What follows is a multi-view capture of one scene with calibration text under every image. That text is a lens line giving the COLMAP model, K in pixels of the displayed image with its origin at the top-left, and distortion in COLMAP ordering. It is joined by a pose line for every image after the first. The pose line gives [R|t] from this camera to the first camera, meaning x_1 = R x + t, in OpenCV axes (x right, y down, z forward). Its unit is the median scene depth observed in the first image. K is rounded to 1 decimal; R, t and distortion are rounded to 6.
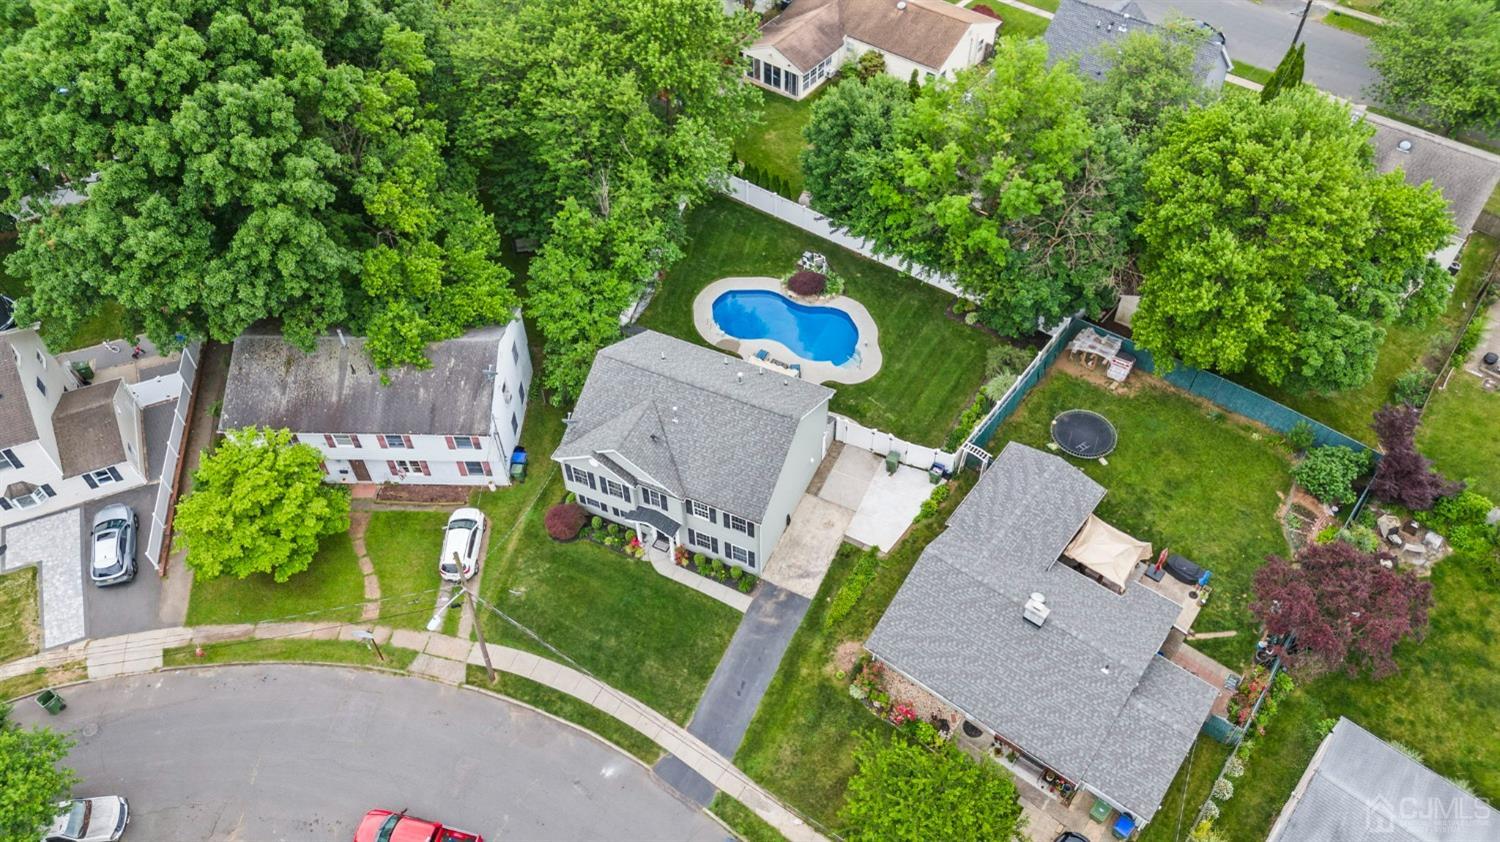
lens RADIAL K [[1095.8, 0, 754.9], [0, 1095.8, 418.0], [0, 0, 1]] dist [0.050774, -0.023402]
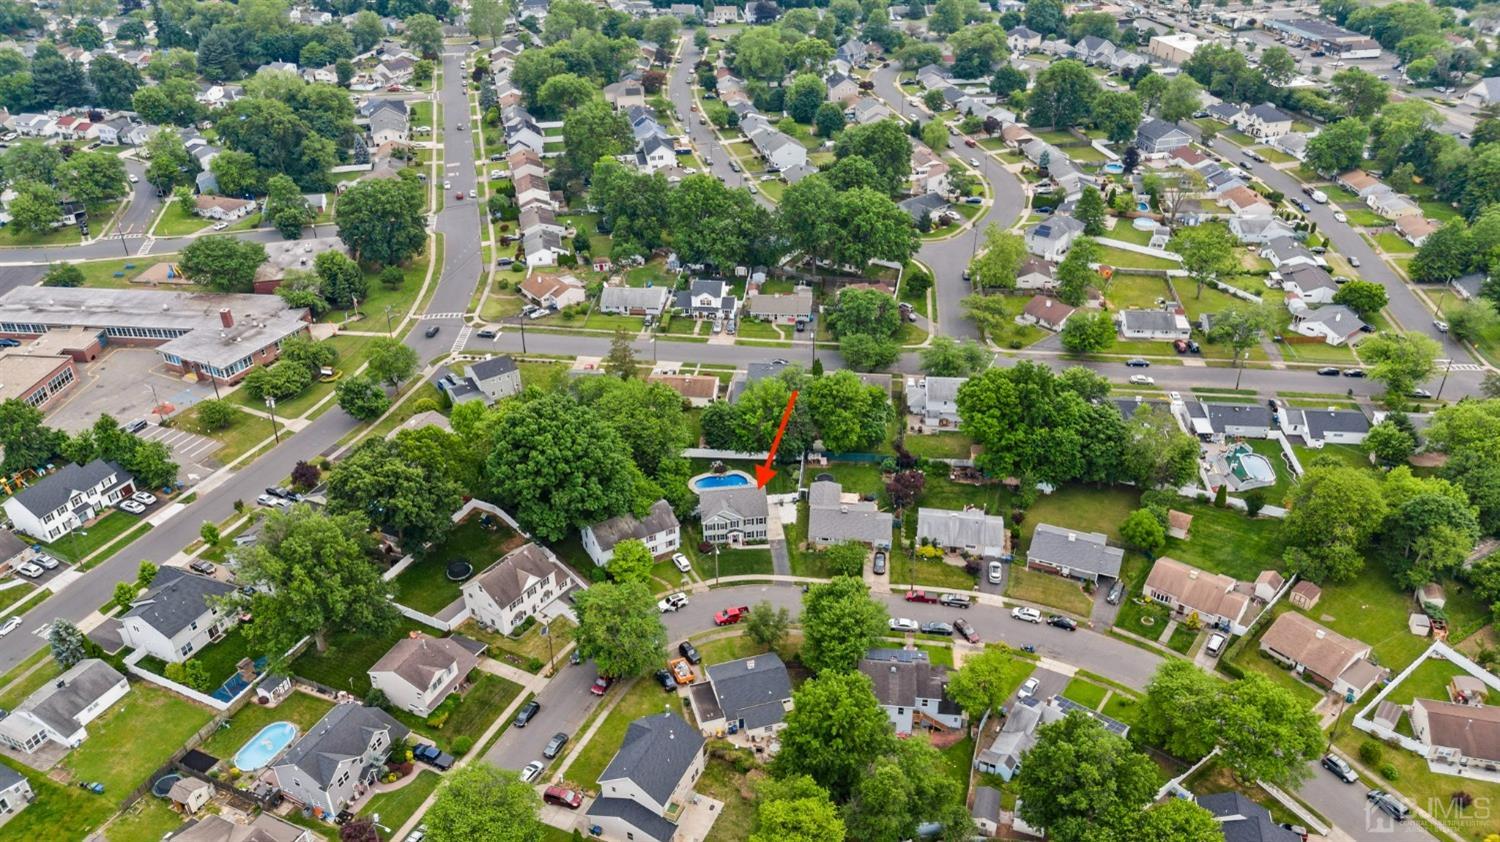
lens RADIAL K [[1095.8, 0, 745.3], [0, 1095.8, 420.8], [0, 0, 1]] dist [0.050774, -0.023402]
pose [[0.855606, -0.270195, 0.441511, -1.410731], [0.392180, 0.895068, -0.212246, 0.498043], [-0.337835, 0.354751, 0.871791, -1.982385]]
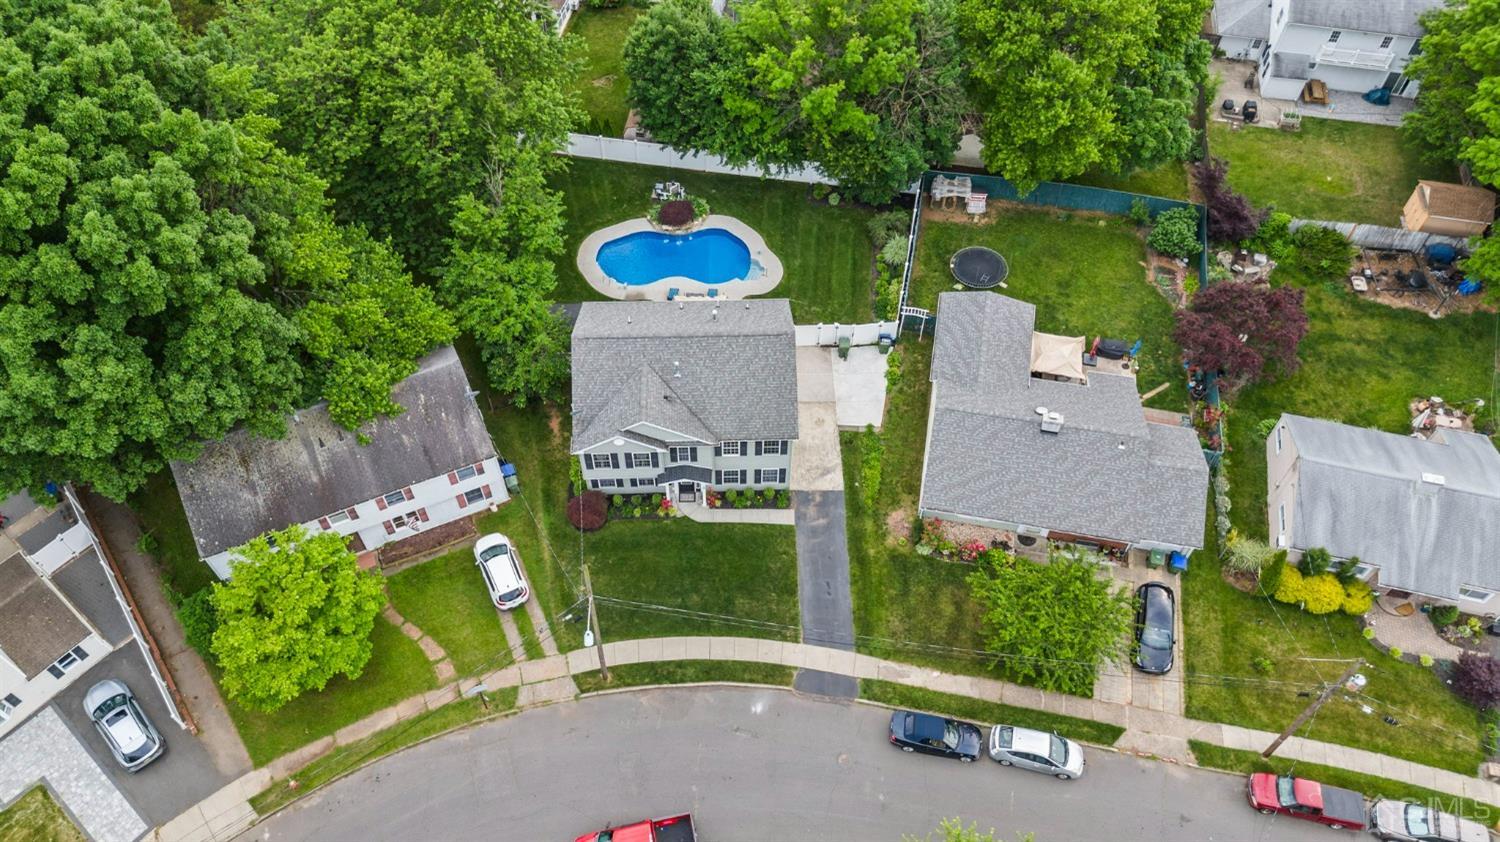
lens RADIAL K [[1095.8, 0, 747.3], [0, 1095.8, 421.8], [0, 0, 1]] dist [0.050774, -0.023402]
pose [[0.892736, -0.349103, 0.284869, -0.306744], [0.324710, 0.936779, 0.130416, -0.065717], [-0.312388, -0.023927, 0.949653, 0.014758]]
